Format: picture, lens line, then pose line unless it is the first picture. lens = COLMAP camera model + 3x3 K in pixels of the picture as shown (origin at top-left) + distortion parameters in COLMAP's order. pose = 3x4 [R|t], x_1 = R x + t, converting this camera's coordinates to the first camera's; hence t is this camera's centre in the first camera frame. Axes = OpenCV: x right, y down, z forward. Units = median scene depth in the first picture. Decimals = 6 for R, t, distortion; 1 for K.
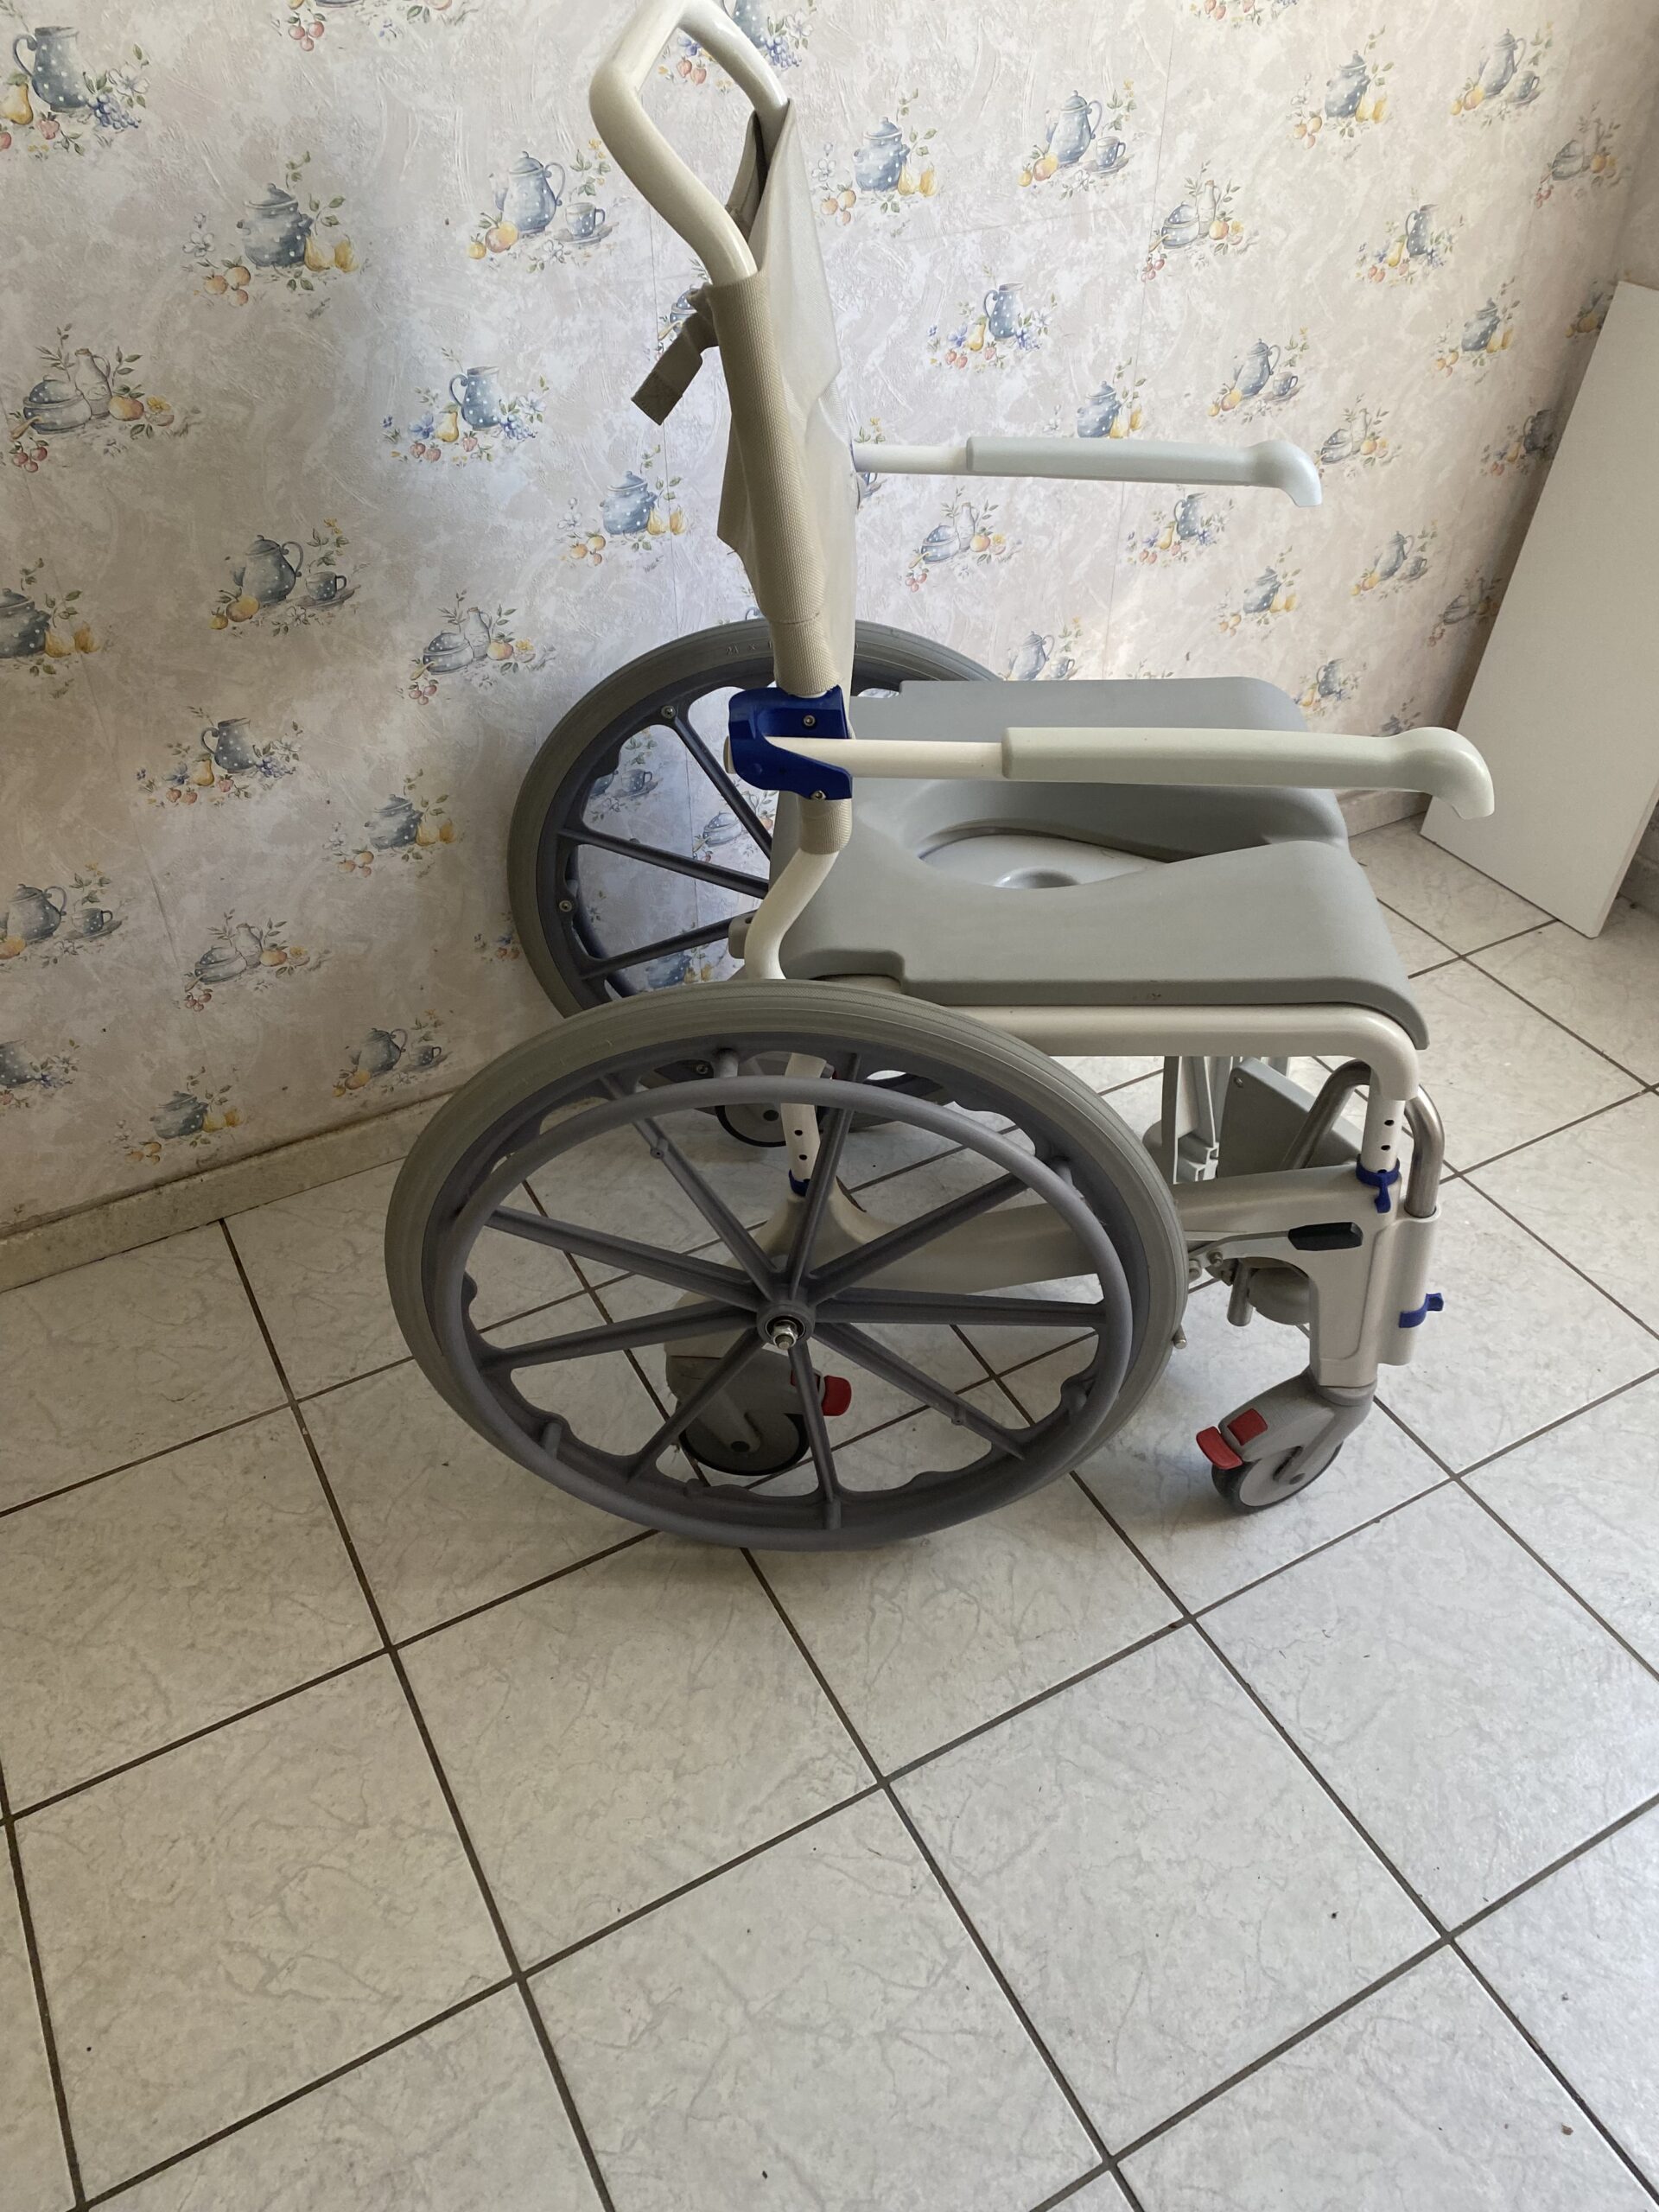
lens RADIAL K [[1694.1, 0, 844.8], [0, 1694.1, 1102.1], [0, 0, 1]] dist [0.017717, -0.009088]
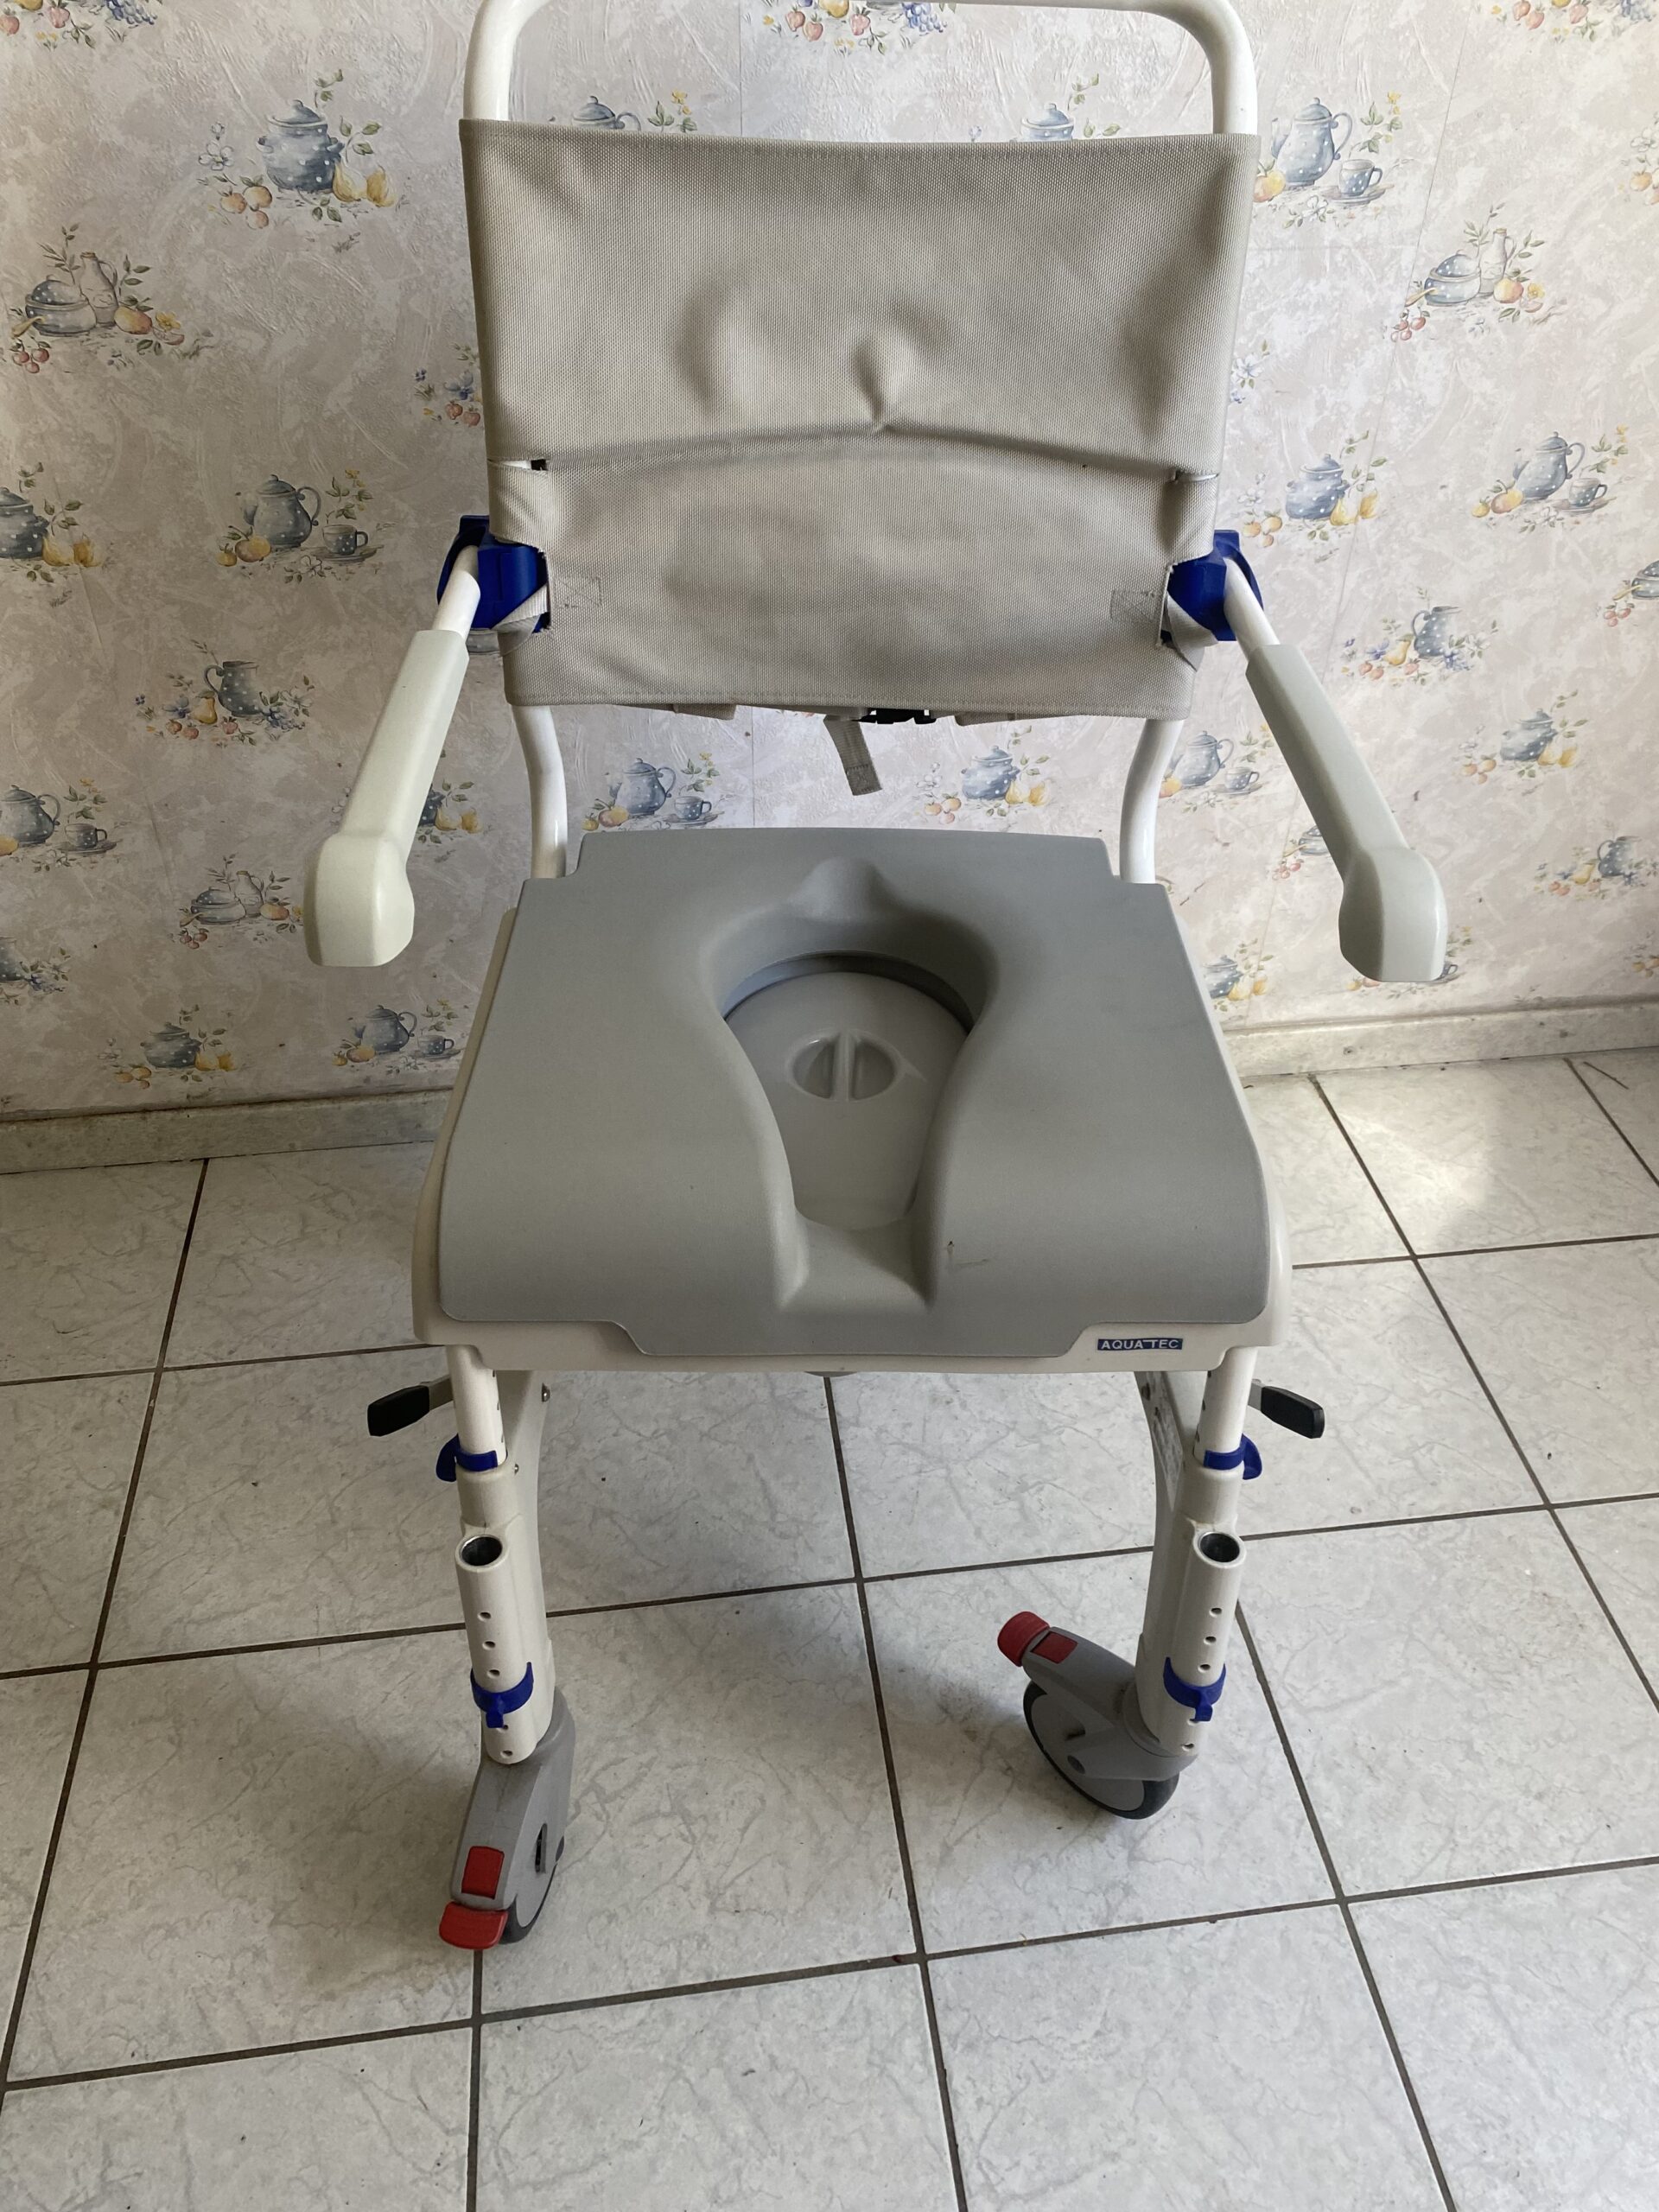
lens RADIAL K [[1694.1, 0, 858.5], [0, 1694.1, 1089.1], [0, 0, 1]] dist [0.017717, -0.009088]
pose [[0.933935, 0.247176, -0.258203, 0.271876], [-0.249110, 0.968133, 0.025739, -0.106674], [0.256337, 0.040283, 0.965748, 0.185337]]
